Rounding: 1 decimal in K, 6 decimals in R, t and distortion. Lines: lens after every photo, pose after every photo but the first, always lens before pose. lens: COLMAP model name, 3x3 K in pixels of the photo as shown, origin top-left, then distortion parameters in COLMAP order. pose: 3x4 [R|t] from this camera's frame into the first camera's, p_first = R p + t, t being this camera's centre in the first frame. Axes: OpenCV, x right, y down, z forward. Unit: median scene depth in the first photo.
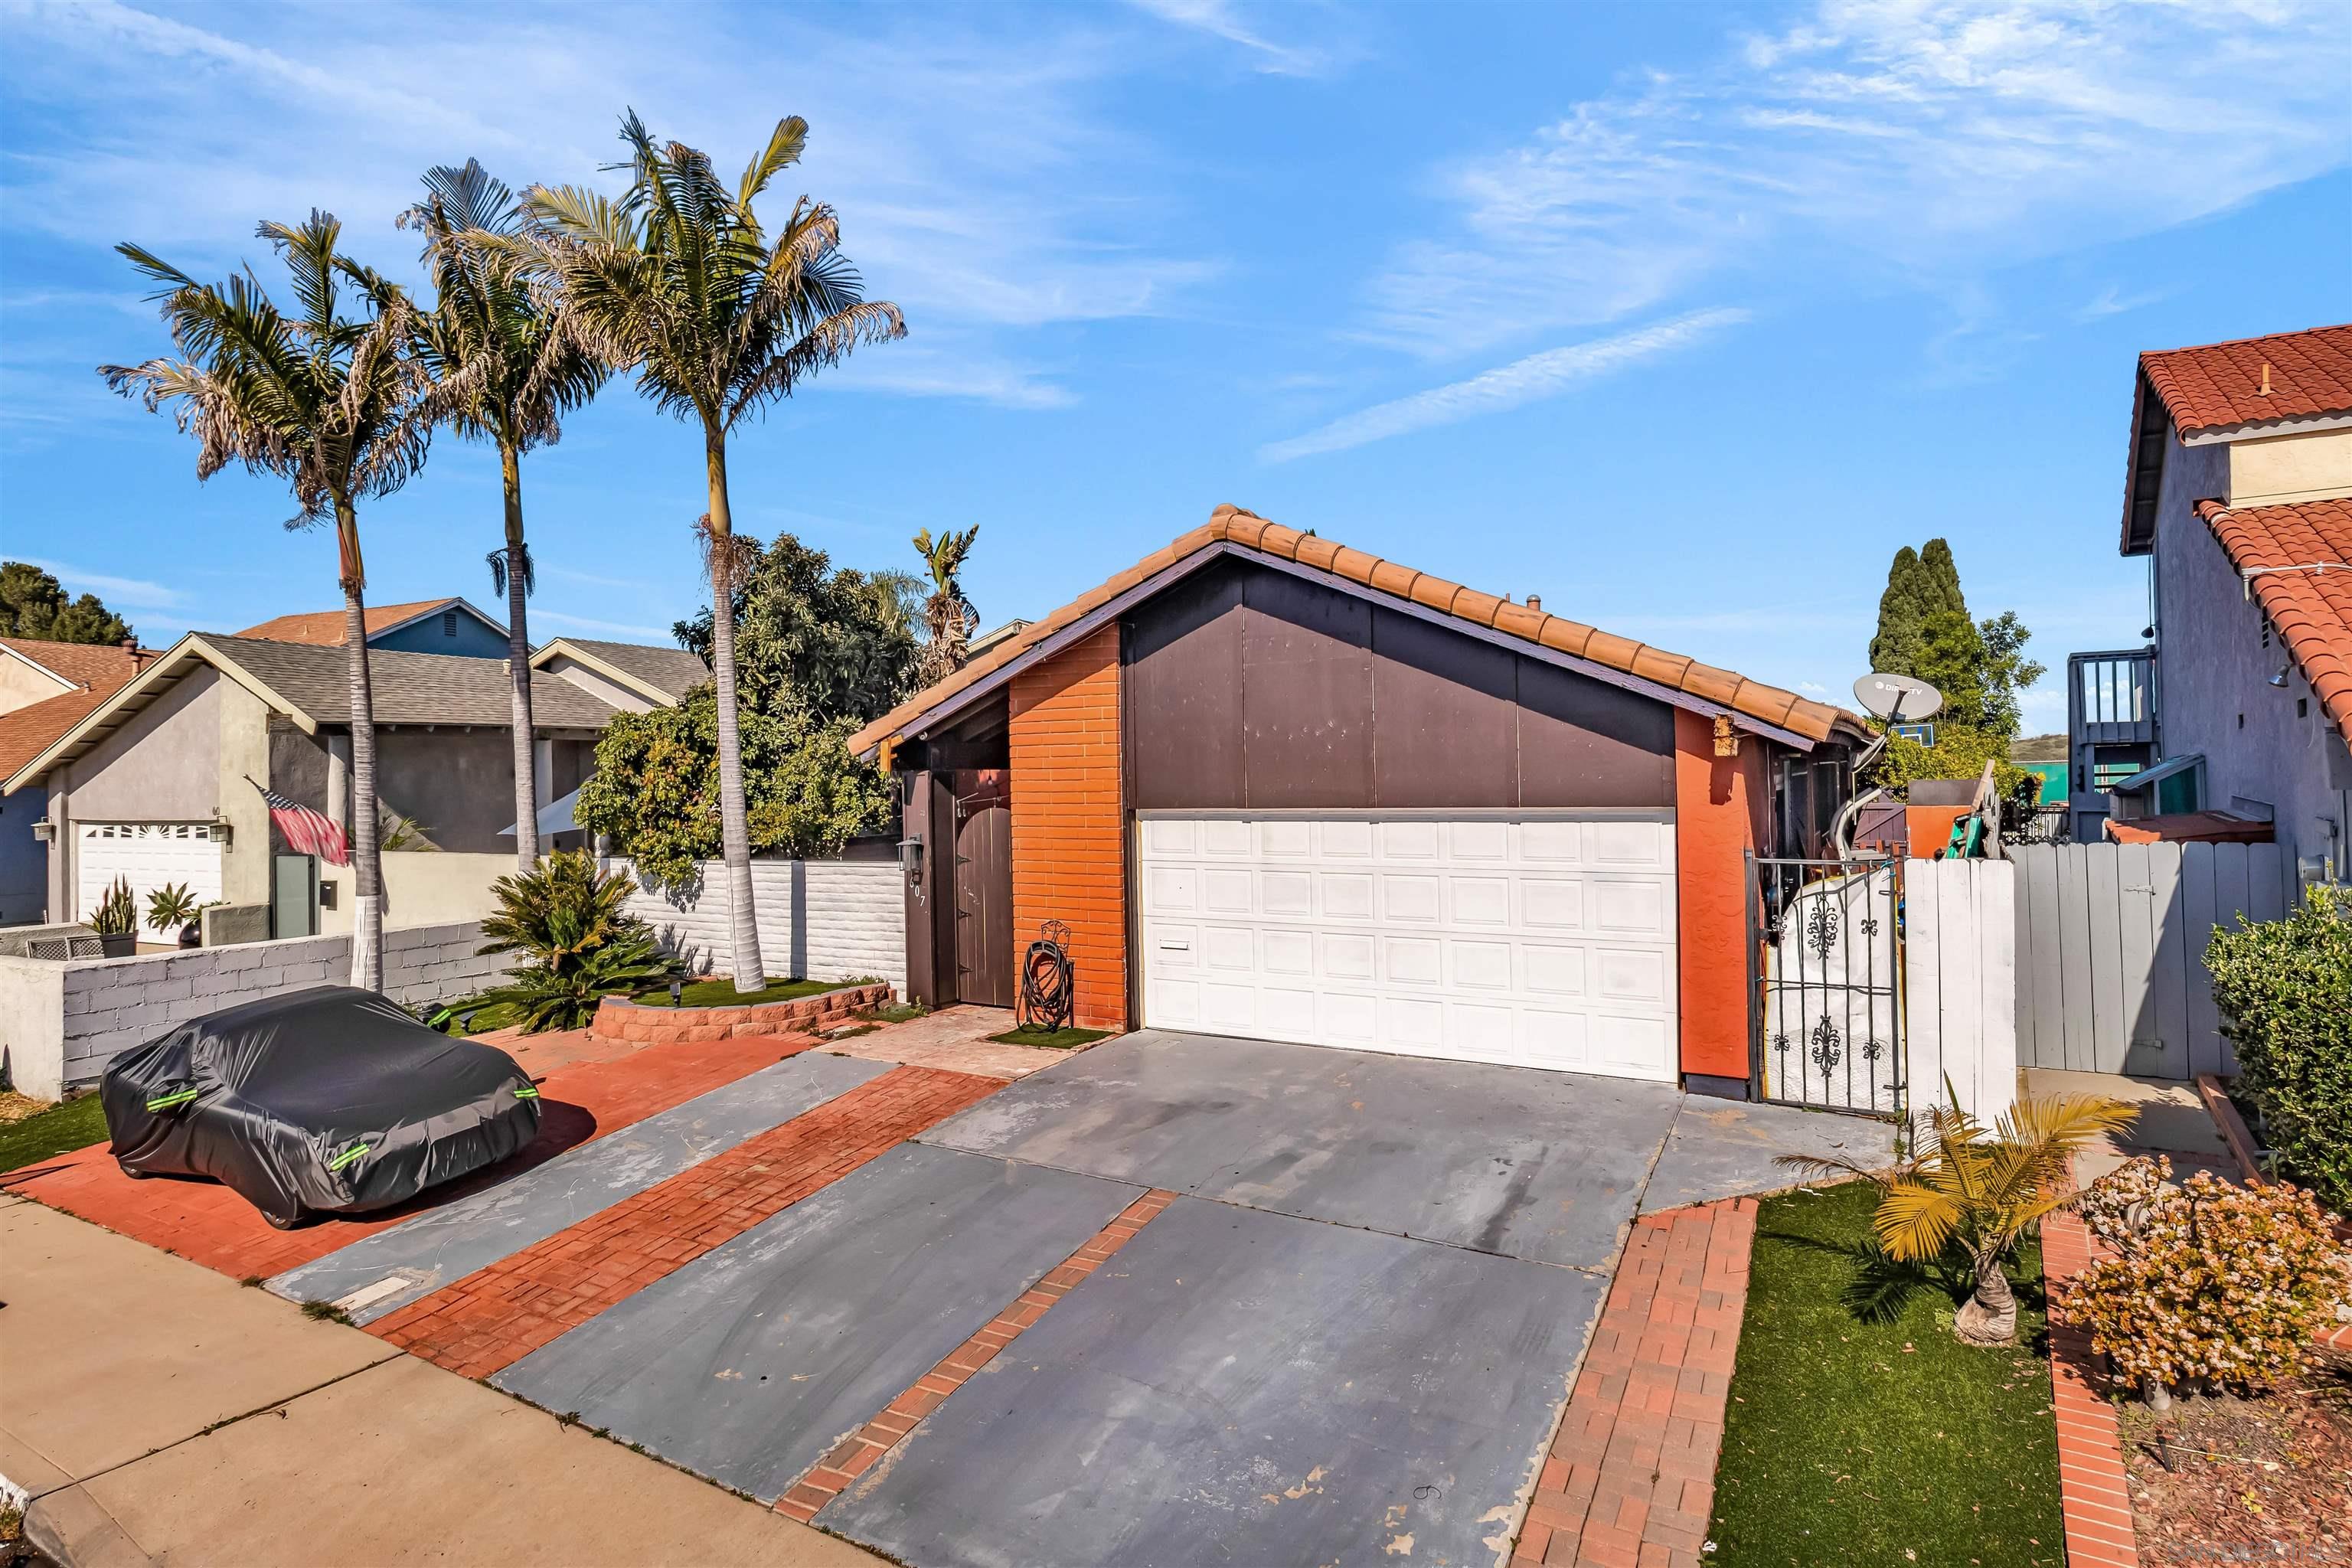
lens RADIAL K [[1241.0, 0, 1176.6], [0, 1241.0, 771.9], [0, 0, 1]] dist [0.000495, -0.000037]
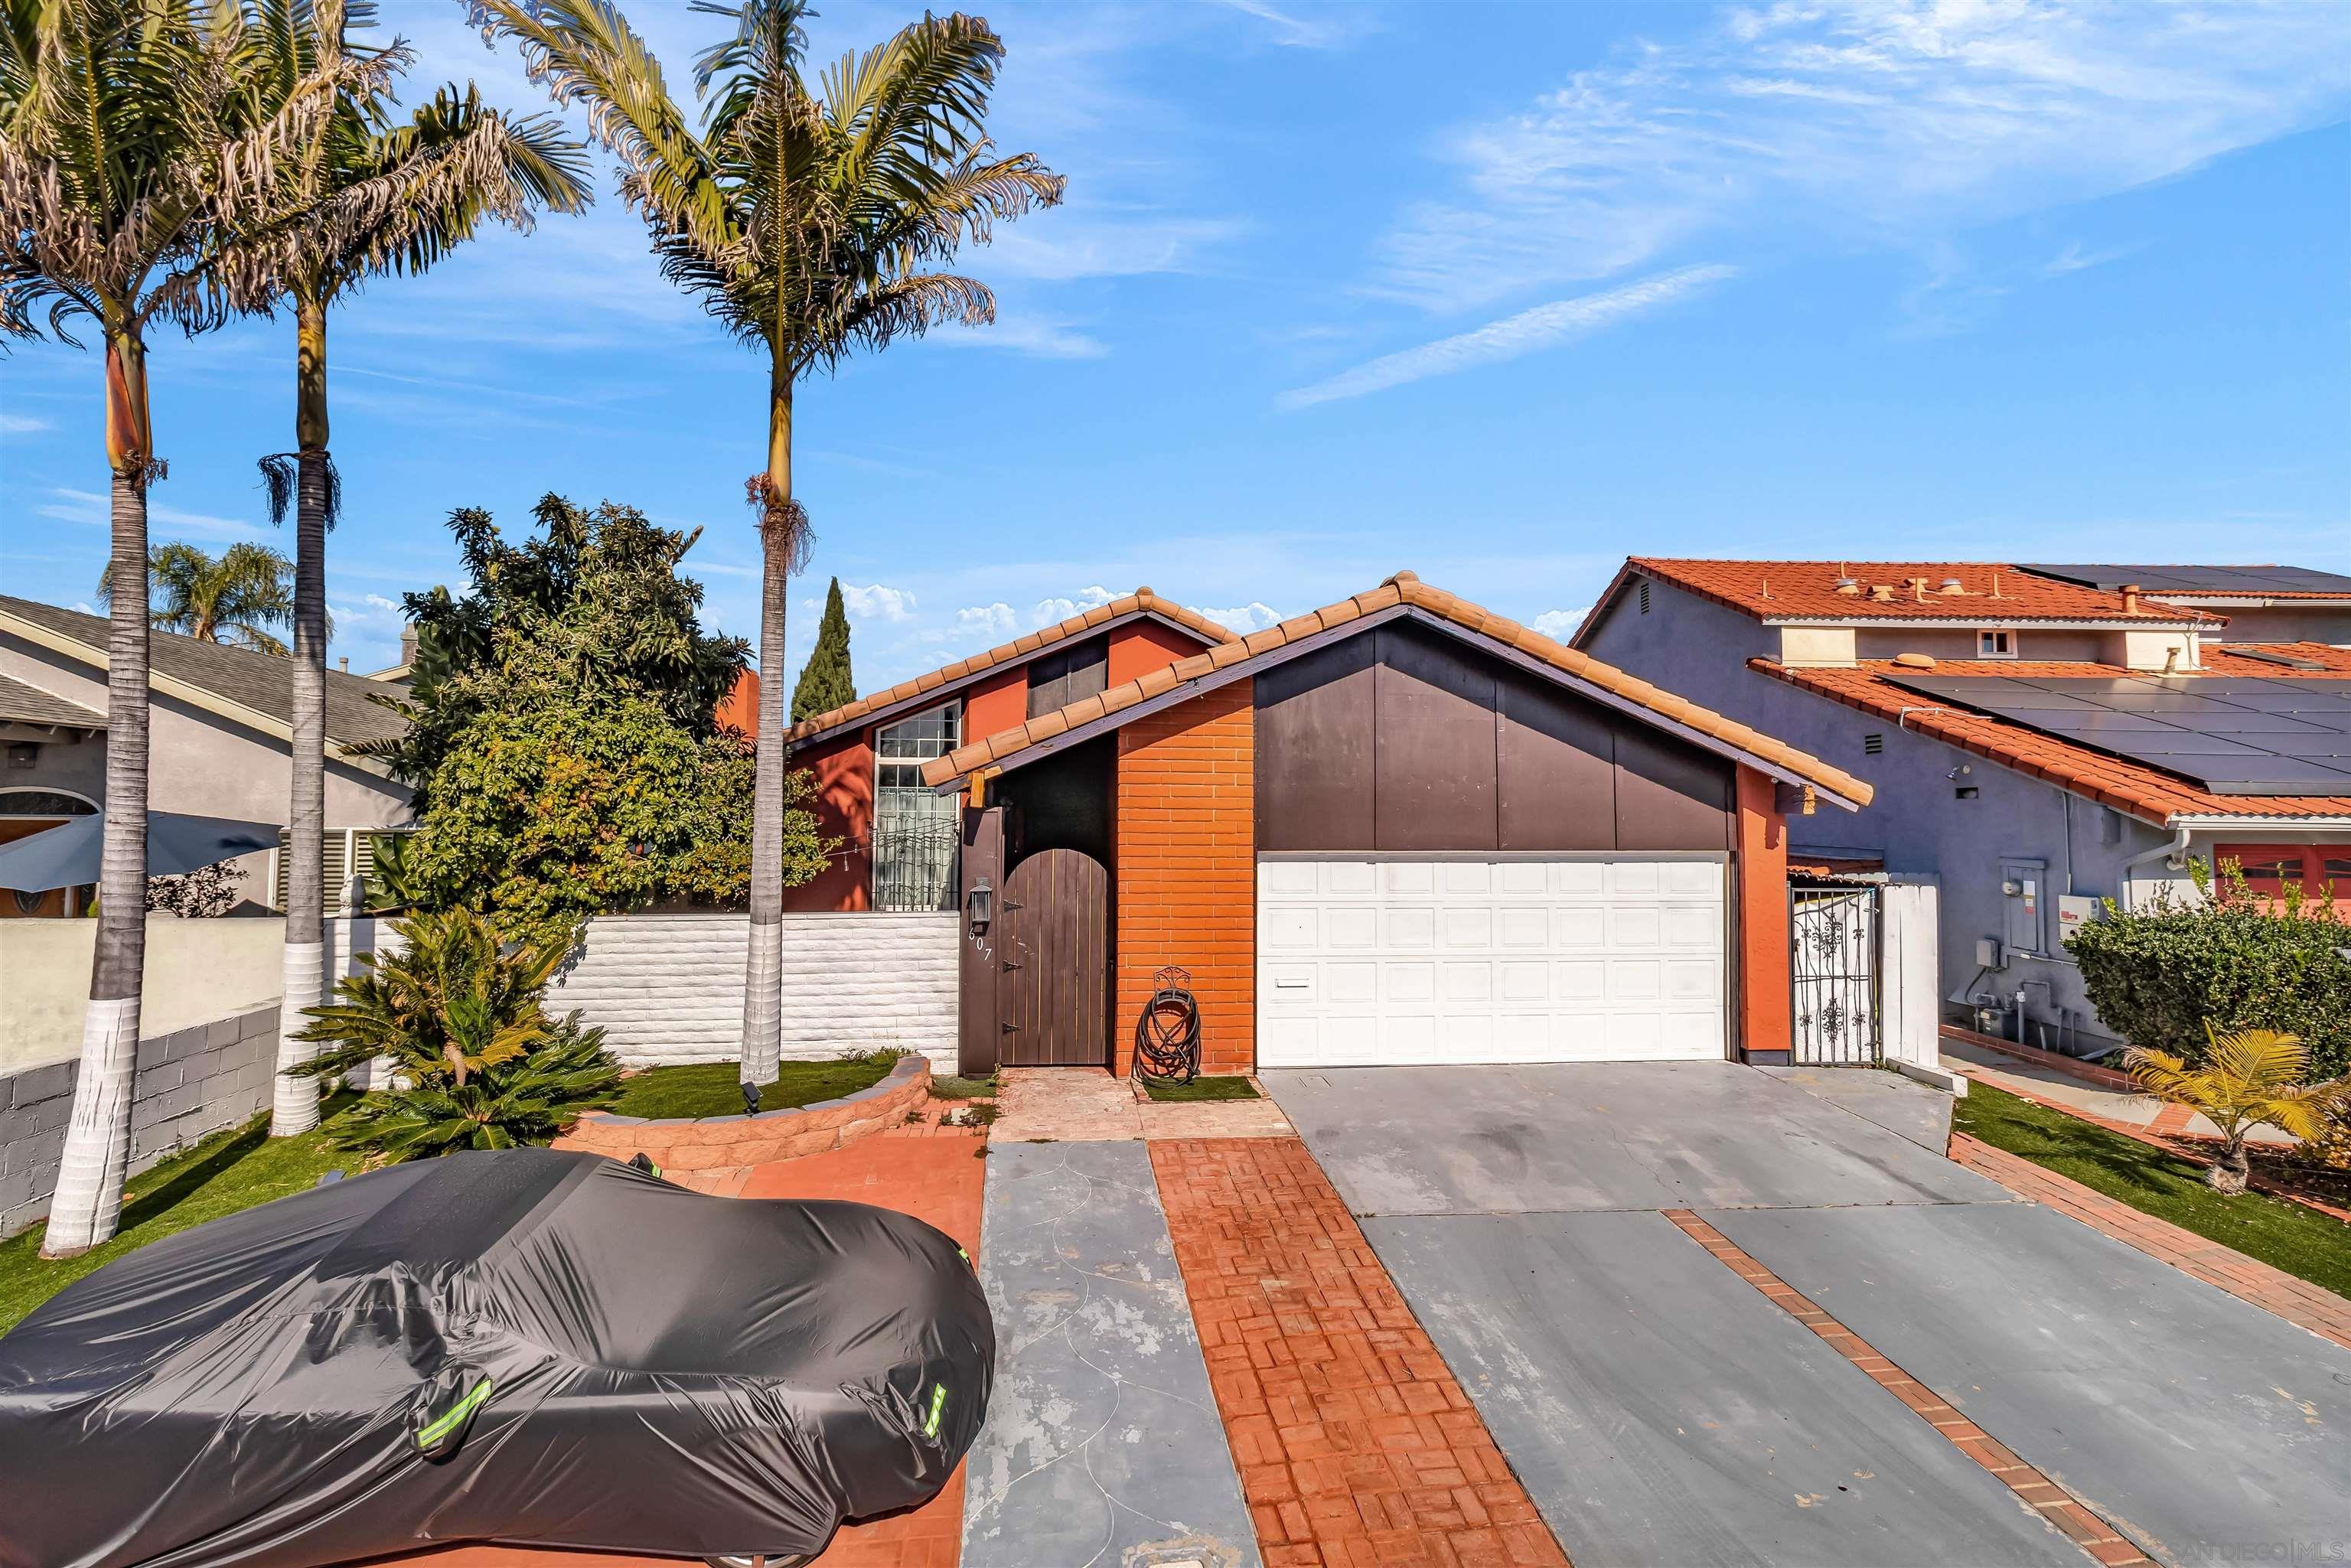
lens RADIAL K [[1085.2, 0, 1184.5], [0, 1085.2, 769.8], [0, 0, 1]] dist [-0.001669, 0.000781]
pose [[0.805274, 0.044853, 0.591204, -0.763028], [-0.021122, 0.998672, -0.046997, 0.008392], [-0.592527, 0.025358, 0.805152, 0.401455]]
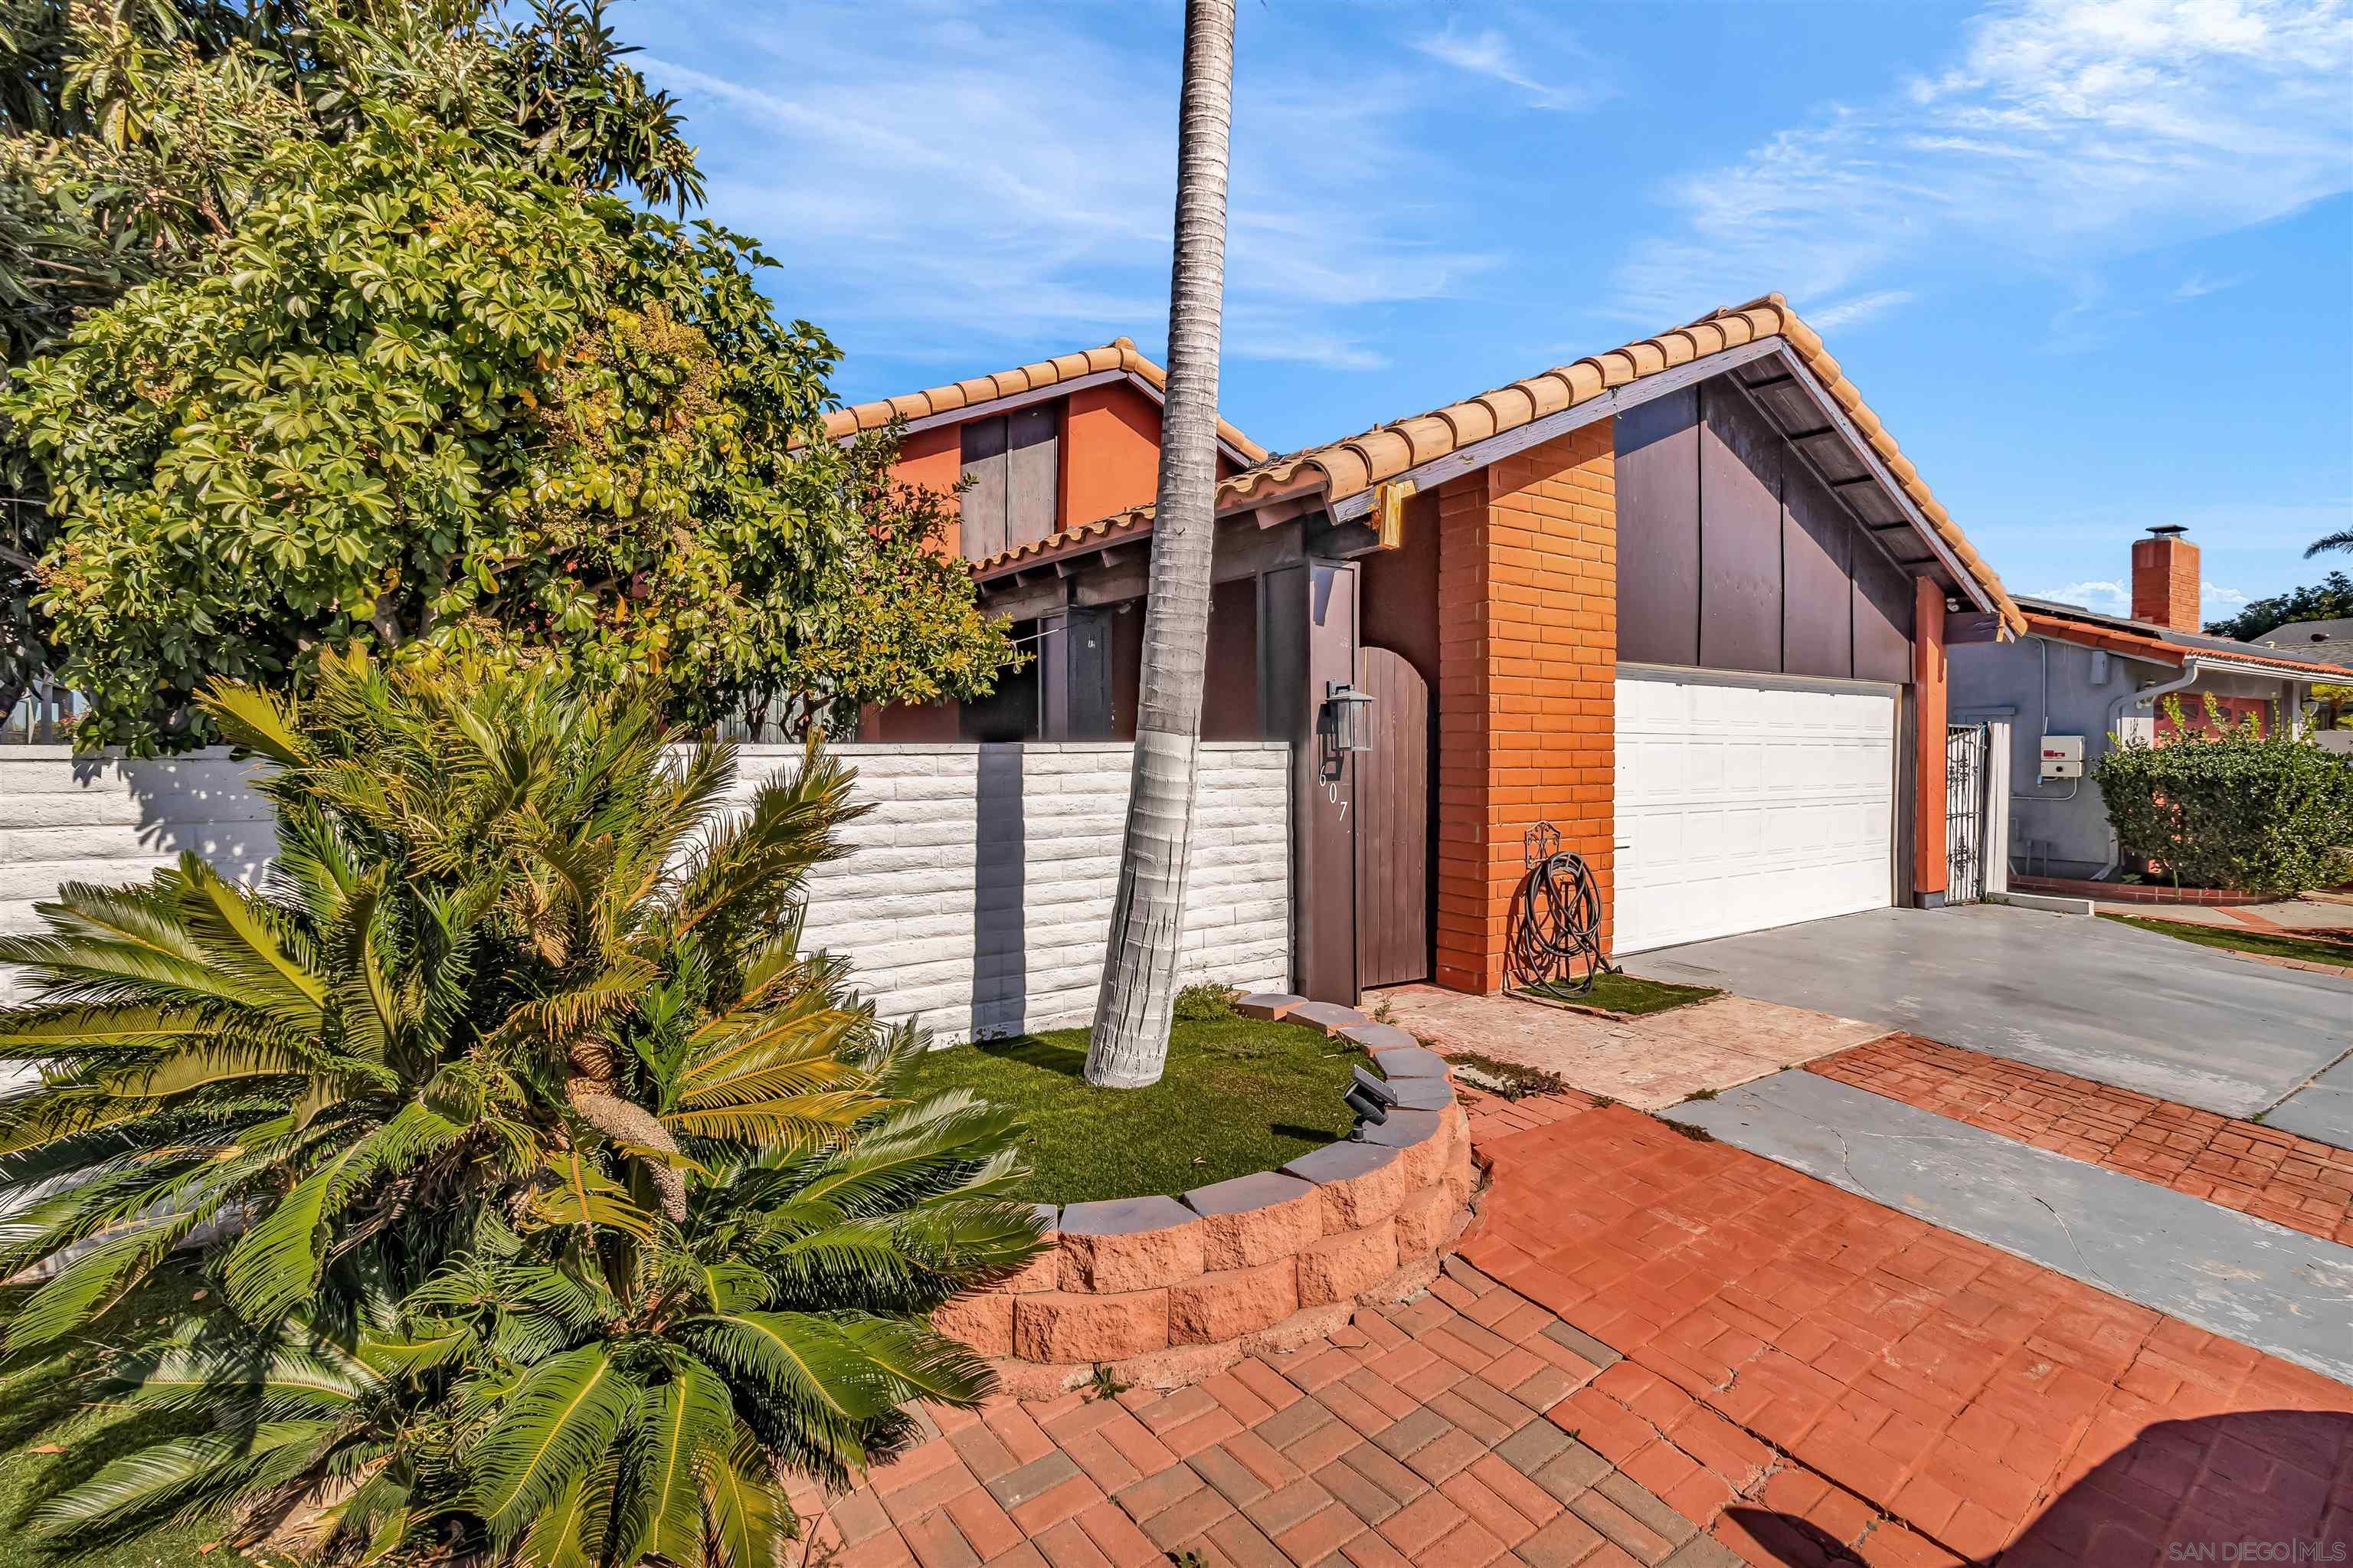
lens RADIAL K [[1086.2, 0, 1185.5], [0, 1086.2, 769.8], [0, 0, 1]] dist [-0.001669, 0.000781]
pose [[0.408387, 0.000708, 0.912809, -0.890803], [-0.012399, 0.999912, 0.004772, 0.117438], [-0.912725, -0.013267, 0.408360, 1.204723]]
